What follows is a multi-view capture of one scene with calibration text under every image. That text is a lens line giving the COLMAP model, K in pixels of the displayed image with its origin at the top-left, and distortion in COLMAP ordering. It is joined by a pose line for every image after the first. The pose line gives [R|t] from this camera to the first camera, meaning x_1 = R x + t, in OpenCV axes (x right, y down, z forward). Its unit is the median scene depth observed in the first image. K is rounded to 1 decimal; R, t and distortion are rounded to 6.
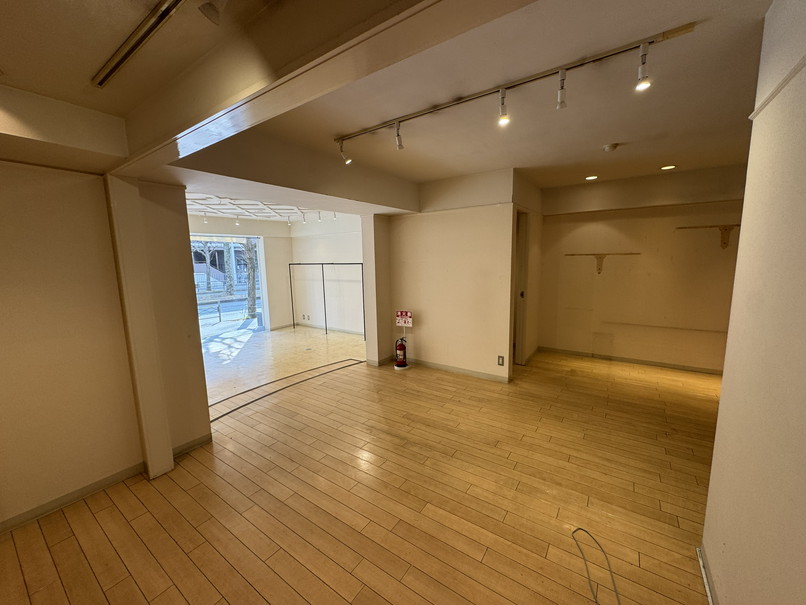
lens RADIAL K [[319.7, 0, 401.8], [0, 319.7, 304.4], [0, 0, 1]] dist [-0.003441, -0.000185]
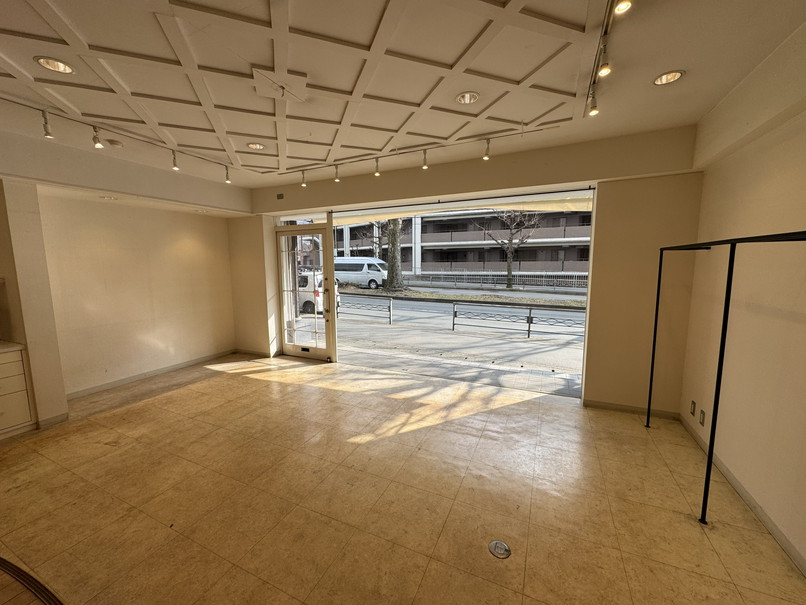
lens RADIAL K [[319.7, 0, 407.3], [0, 319.7, 296.7], [0, 0, 1]] dist [-0.003441, -0.000185]
pose [[0.186777, 0.146070, -0.971482, -0.059813], [-0.126713, 0.984206, 0.123621, -0.086549], [0.974196, 0.100010, 0.202337, 0.723171]]
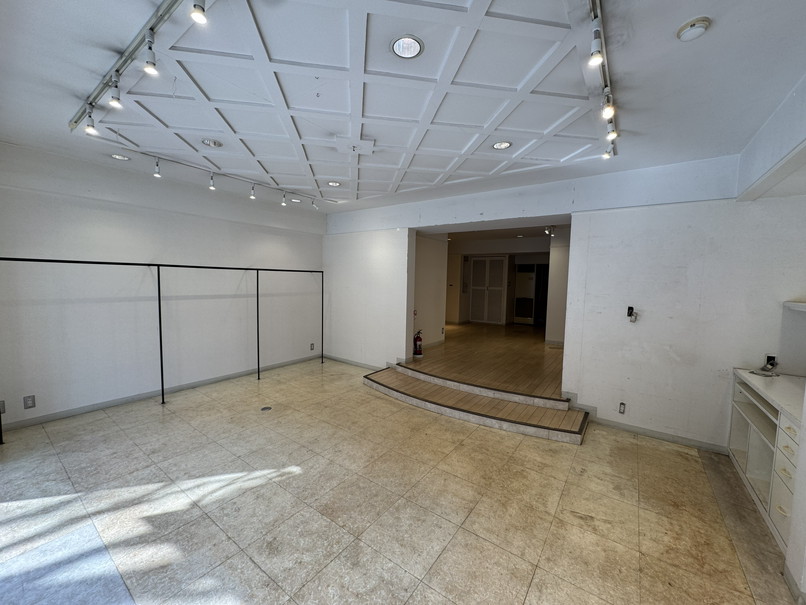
lens RADIAL K [[319.7, 0, 400.1], [0, 319.7, 301.8], [0, 0, 1]] dist [-0.003441, -0.000185]
pose [[0.015193, -0.049697, 0.998649, -0.753770], [0.115683, 0.992144, 0.047614, -0.050733], [-0.993170, 0.114803, 0.020823, 0.612071]]
